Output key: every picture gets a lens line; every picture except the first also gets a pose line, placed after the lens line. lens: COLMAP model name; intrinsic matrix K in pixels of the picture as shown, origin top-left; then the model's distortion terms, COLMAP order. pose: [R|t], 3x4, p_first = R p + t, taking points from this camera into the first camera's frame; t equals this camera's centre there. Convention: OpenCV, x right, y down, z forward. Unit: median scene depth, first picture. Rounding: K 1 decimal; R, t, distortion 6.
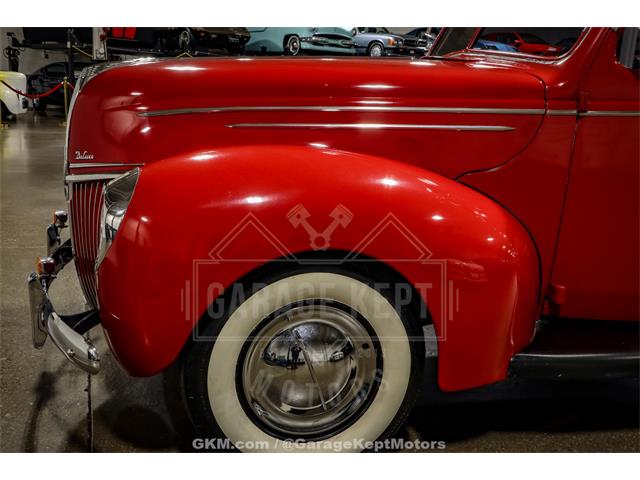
lens RADIAL K [[584.4, 0, 320.0], [0, 584.4, 240.0], [0, 0, 1]] dist [-0.111249, 0.150546]
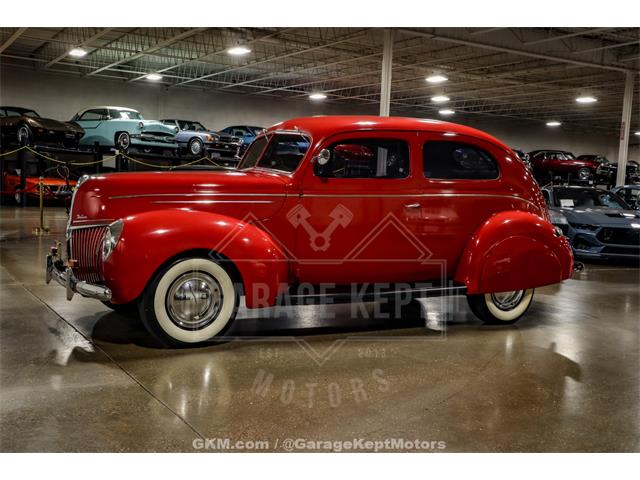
lens RADIAL K [[603.6, 0, 320.0], [0, 603.6, 240.0], [0, 0, 1]] dist [-0.109608, -0.002687]
pose [[0.953974, -0.029240, 0.298460, -0.032866], [0.072262, 0.988323, -0.134148, 0.045282], [-0.291053, 0.149541, 0.944947, -0.202475]]
